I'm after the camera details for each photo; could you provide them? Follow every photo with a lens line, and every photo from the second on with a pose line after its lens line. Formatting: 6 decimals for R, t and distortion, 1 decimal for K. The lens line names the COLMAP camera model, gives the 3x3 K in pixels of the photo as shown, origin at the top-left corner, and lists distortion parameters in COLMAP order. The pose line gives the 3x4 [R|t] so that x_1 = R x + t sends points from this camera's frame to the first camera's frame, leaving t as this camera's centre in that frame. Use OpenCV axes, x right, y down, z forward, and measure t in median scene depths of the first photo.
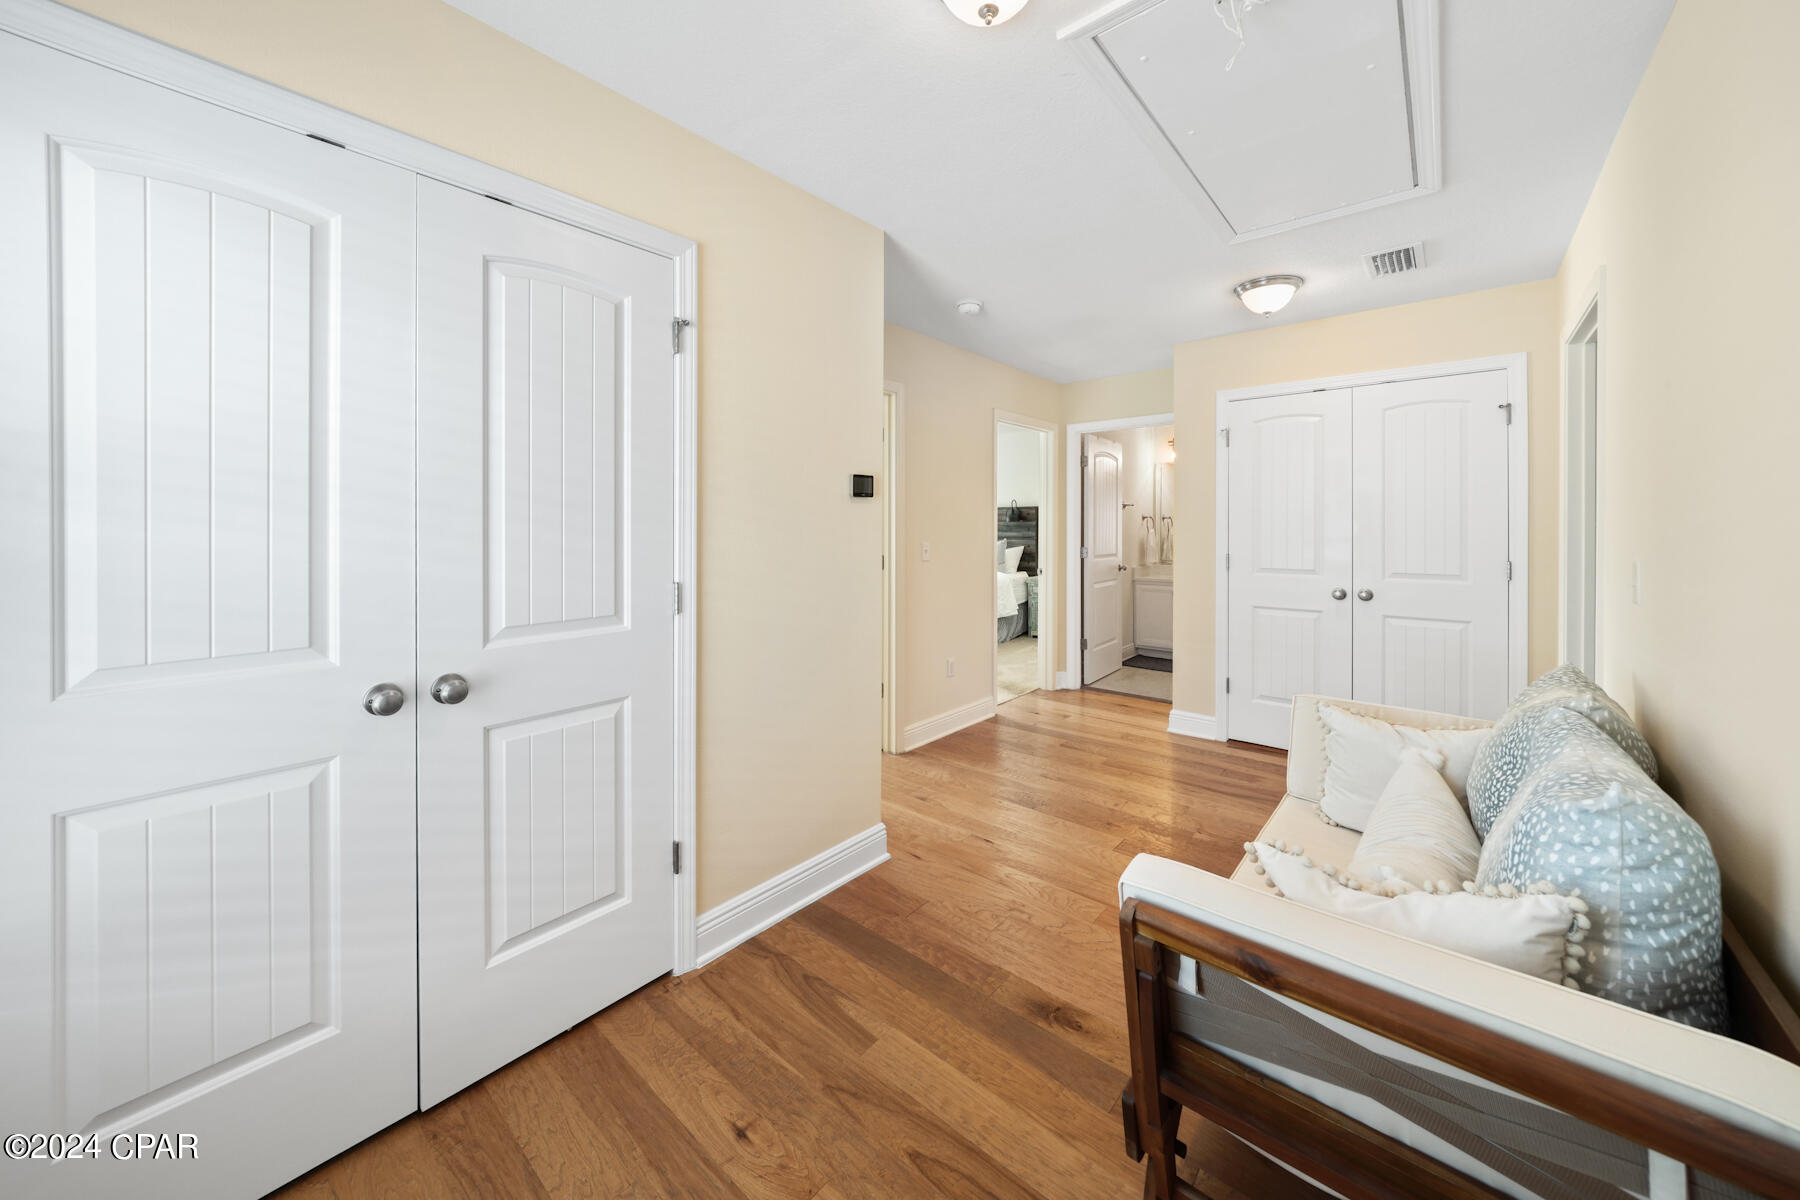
lens RADIAL K [[617.6, 0, 890.8], [0, 617.6, 558.5], [0, 0, 1]] dist [-0.002431, 0.000271]
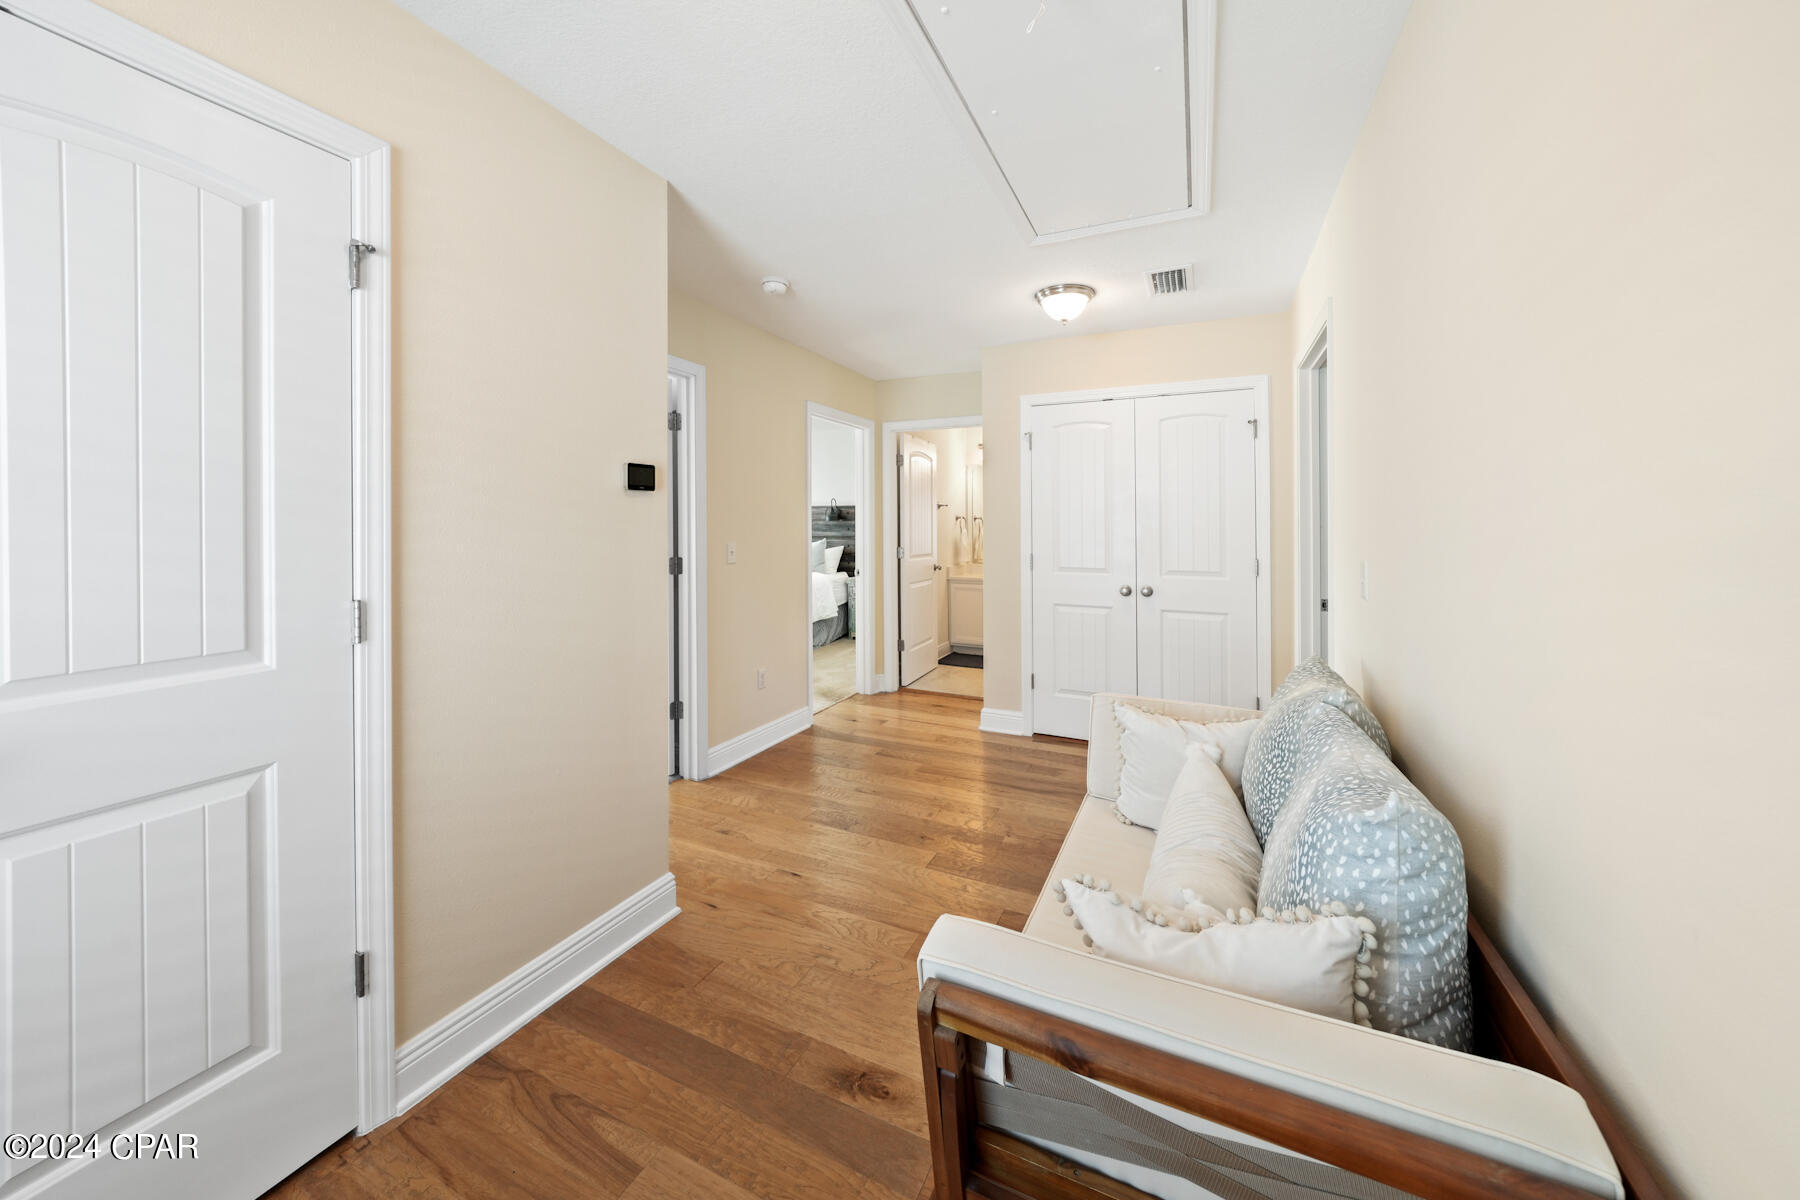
lens RADIAL K [[617.6, 0, 890.8], [0, 617.6, 558.5], [0, 0, 1]] dist [-0.002431, 0.000271]
pose [[0.961953, -0.009278, 0.273057, 0.063785], [0.008883, 0.999957, 0.002682, -0.007226], [-0.273070, -0.000155, 0.961994, 0.120722]]
